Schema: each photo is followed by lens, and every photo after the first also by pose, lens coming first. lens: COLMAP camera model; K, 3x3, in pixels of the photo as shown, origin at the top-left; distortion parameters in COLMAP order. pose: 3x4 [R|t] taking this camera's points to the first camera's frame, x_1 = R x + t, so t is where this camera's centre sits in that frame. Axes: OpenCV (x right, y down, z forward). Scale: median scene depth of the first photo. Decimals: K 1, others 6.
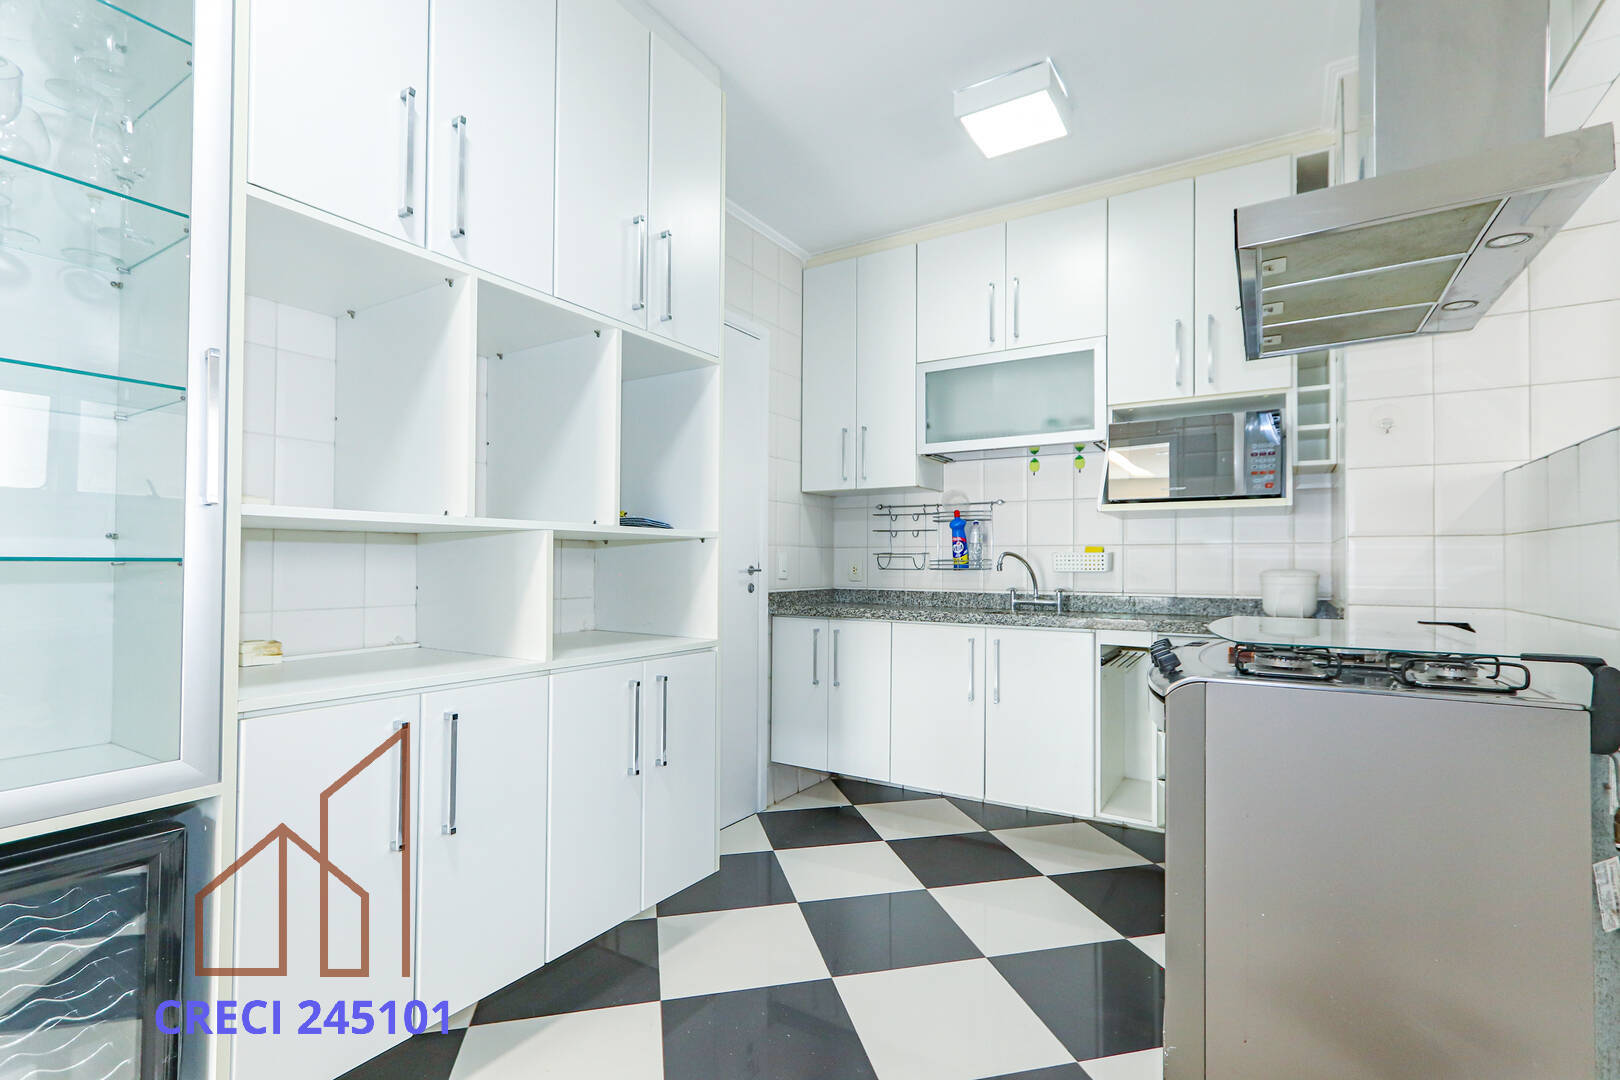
lens RADIAL K [[746.1, 0, 816.1], [0, 746.1, 554.2], [0, 0, 1]] dist [0.001296, 0.001687]
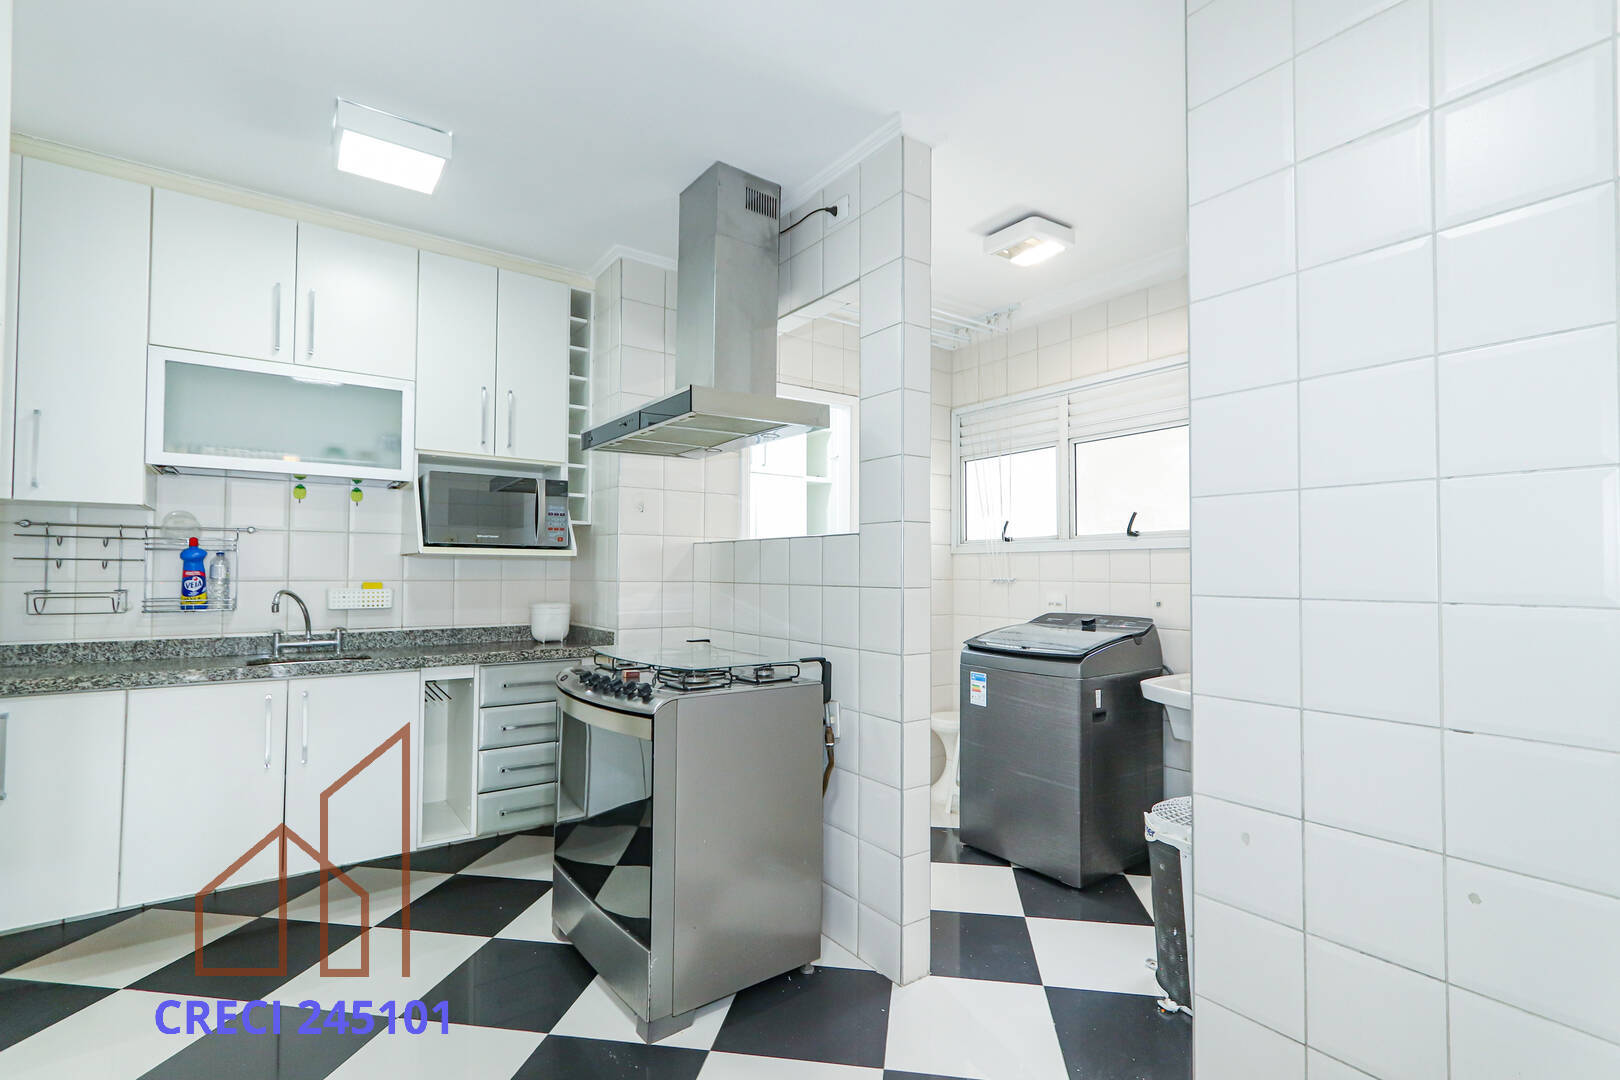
lens RADIAL K [[746.1, 0, 816.1], [0, 746.1, 554.2], [0, 0, 1]] dist [0.001296, 0.001687]
pose [[0.383006, 0.018527, 0.923560, -0.312774], [-0.015572, 0.999786, -0.013598, -0.042708], [-0.923614, -0.009174, 0.383213, 0.077953]]
